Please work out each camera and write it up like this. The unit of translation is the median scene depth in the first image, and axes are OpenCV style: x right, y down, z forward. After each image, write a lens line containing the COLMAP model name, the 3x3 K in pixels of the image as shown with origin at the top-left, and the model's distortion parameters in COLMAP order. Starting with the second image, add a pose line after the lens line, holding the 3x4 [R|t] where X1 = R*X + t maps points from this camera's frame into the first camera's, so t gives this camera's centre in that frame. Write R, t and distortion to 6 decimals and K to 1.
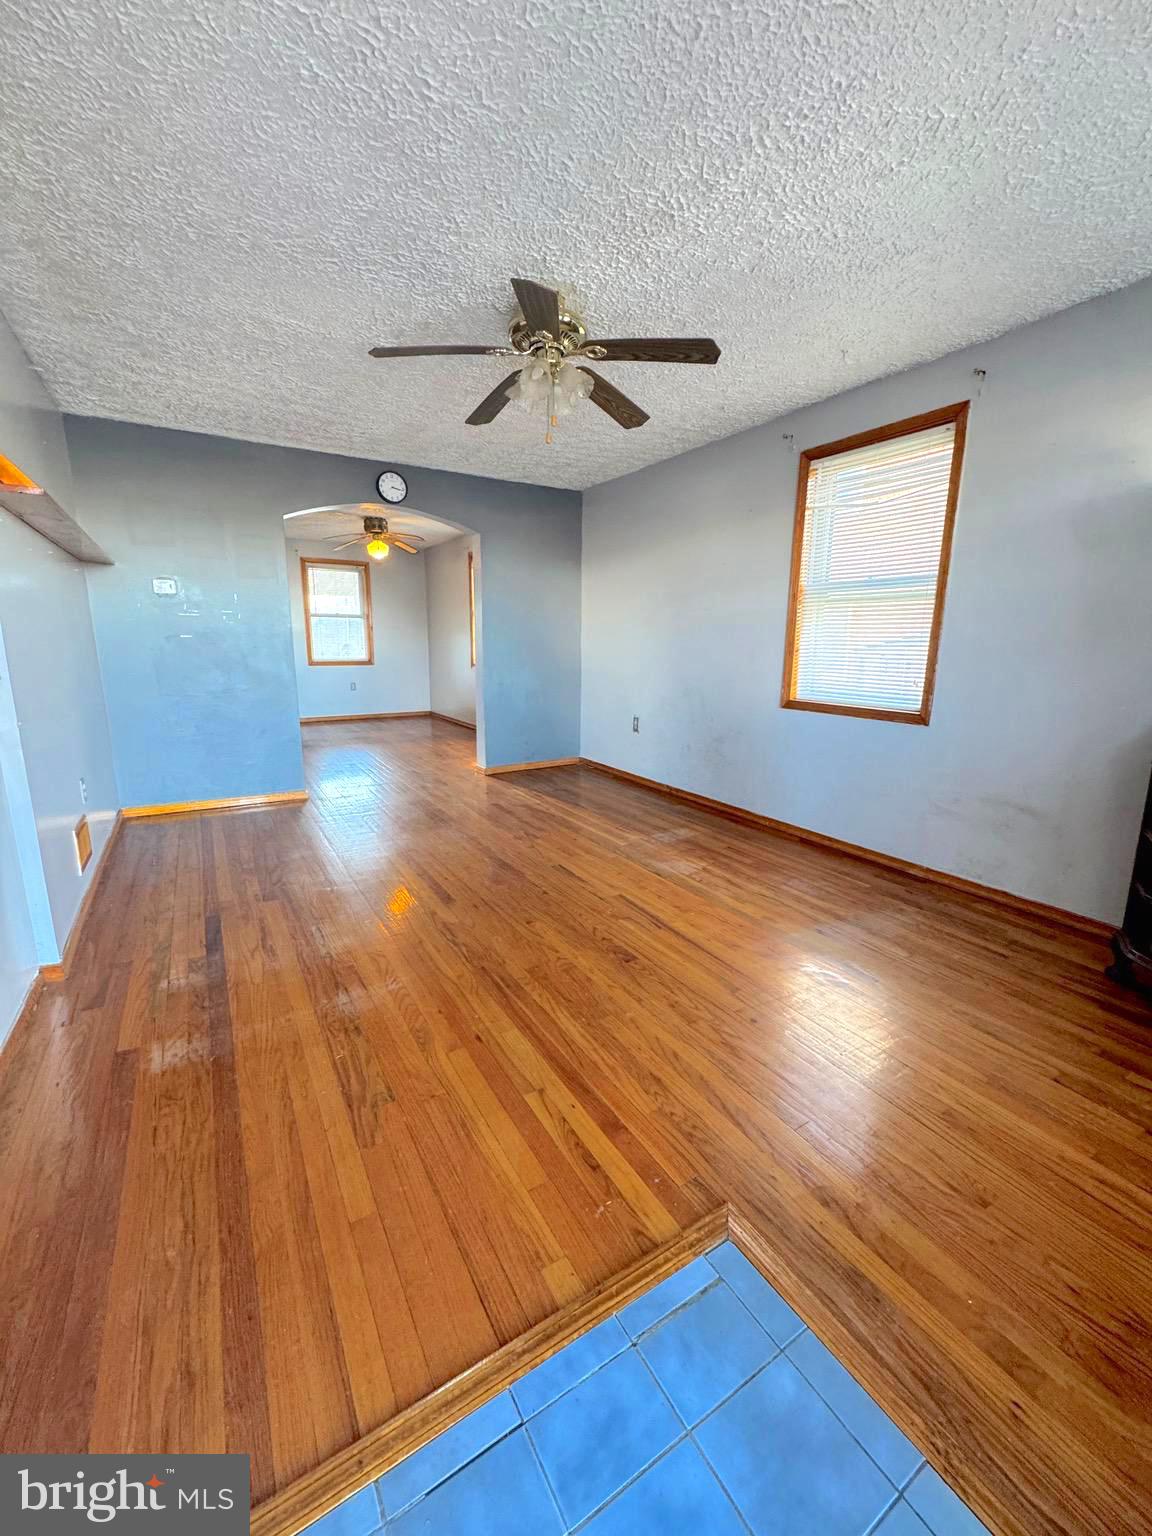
lens RADIAL K [[609.9, 0, 577.6], [0, 609.9, 763.4], [0, 0, 1]] dist [-0.000814, -0.000187]
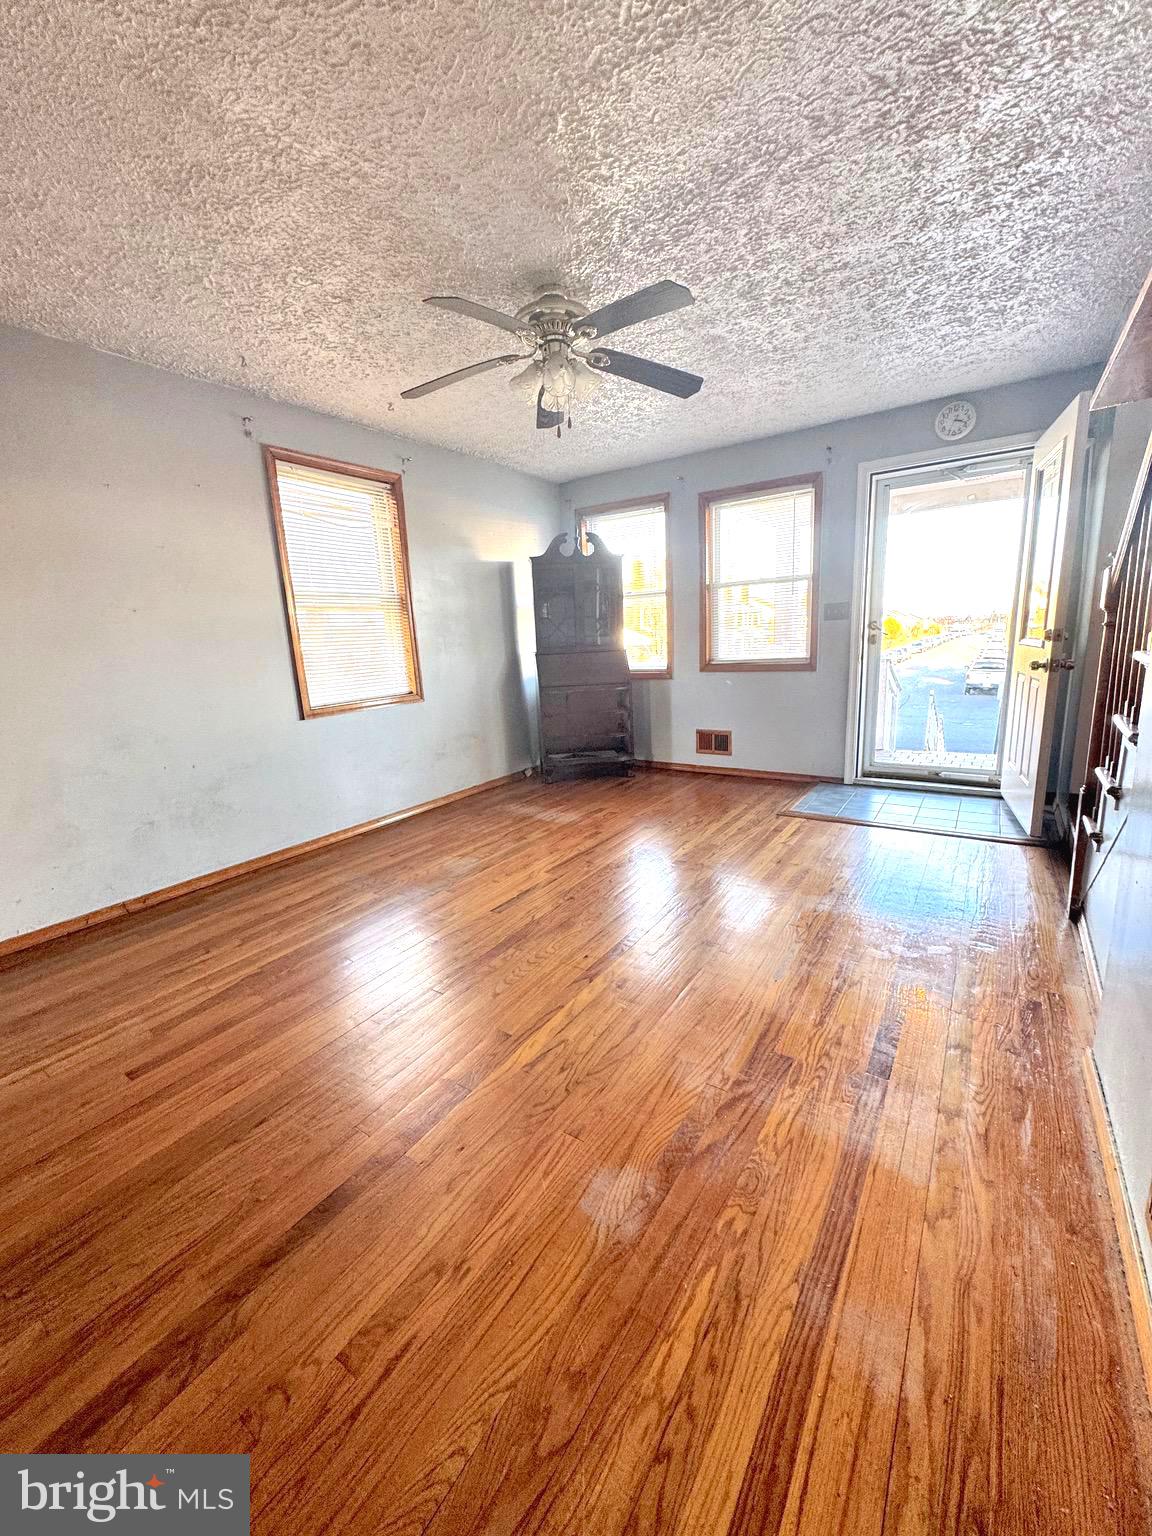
lens RADIAL K [[609.9, 0, 577.6], [0, 609.9, 763.4], [0, 0, 1]] dist [-0.000814, -0.000187]
pose [[-0.400647, -0.186372, 0.897077, -0.815162], [0.228034, 0.928002, 0.294640, -0.248477], [-0.887402, 0.322611, -0.329302, 1.139083]]
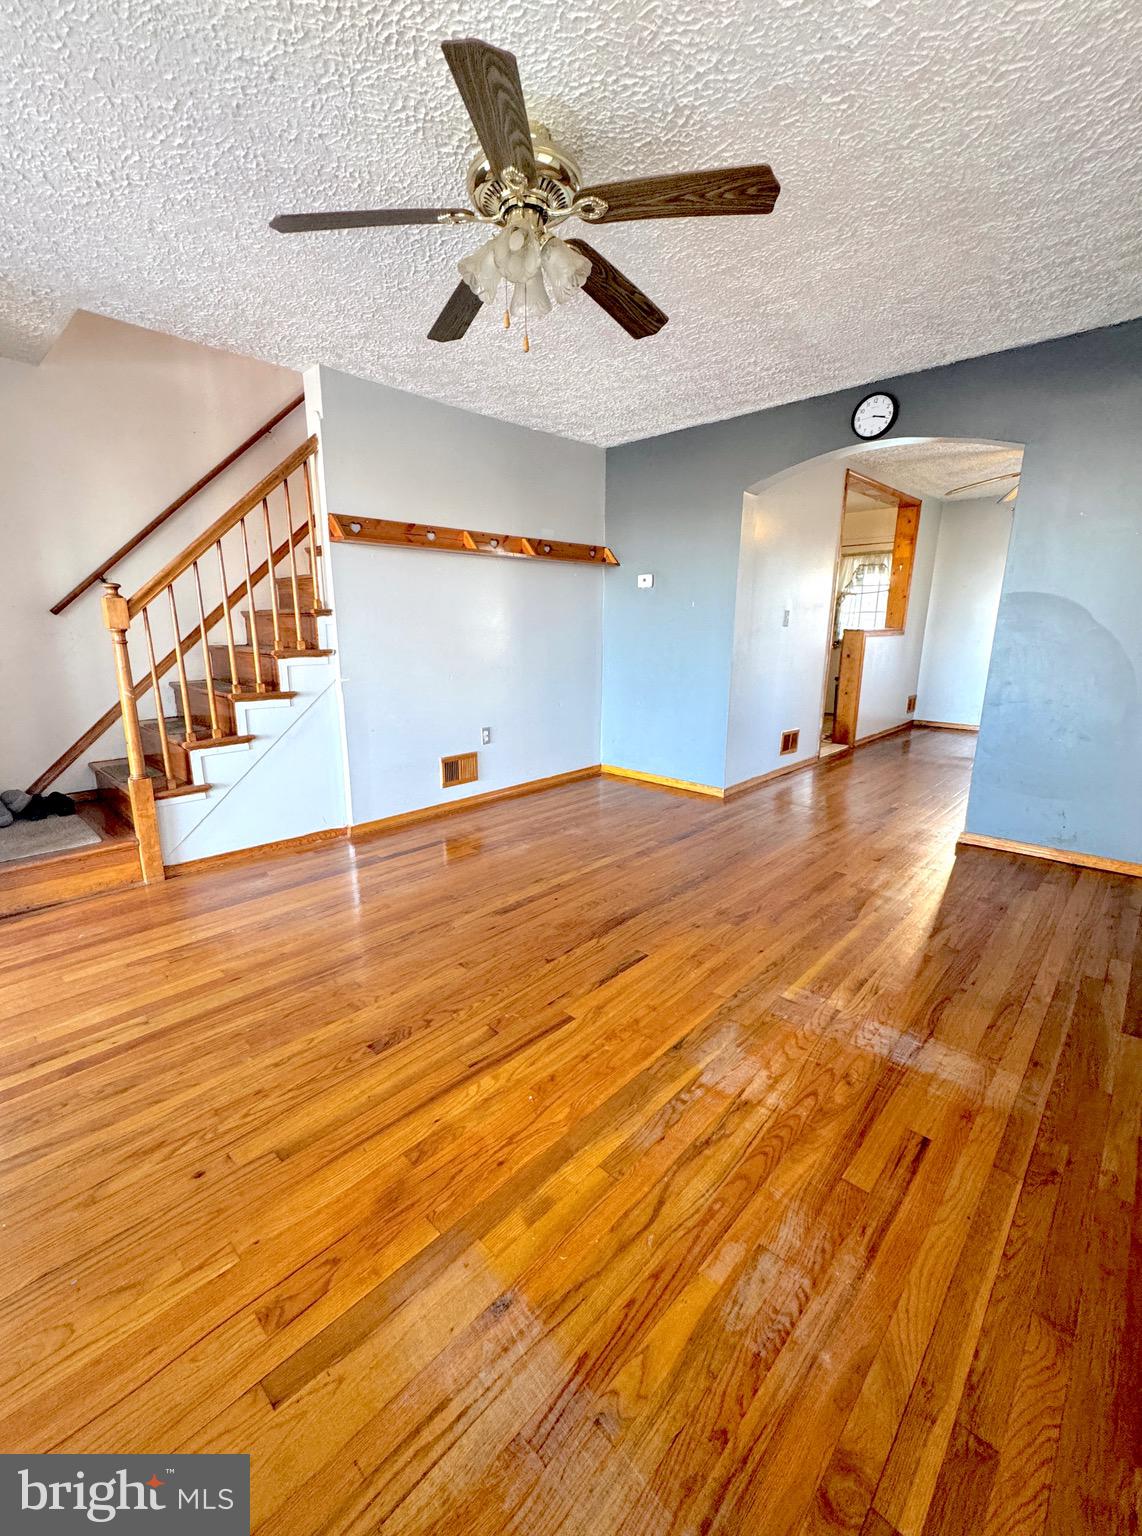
lens RADIAL K [[639.4, 0, 556.7], [0, 639.4, 782.1], [0, 0, 1]] dist [-0.001777, -0.000591]
pose [[0.243988, 0.224581, -0.943416, 0.604539], [-0.187562, 0.965376, 0.181301, -0.139978], [0.951467, 0.132713, 0.277663, 0.693467]]
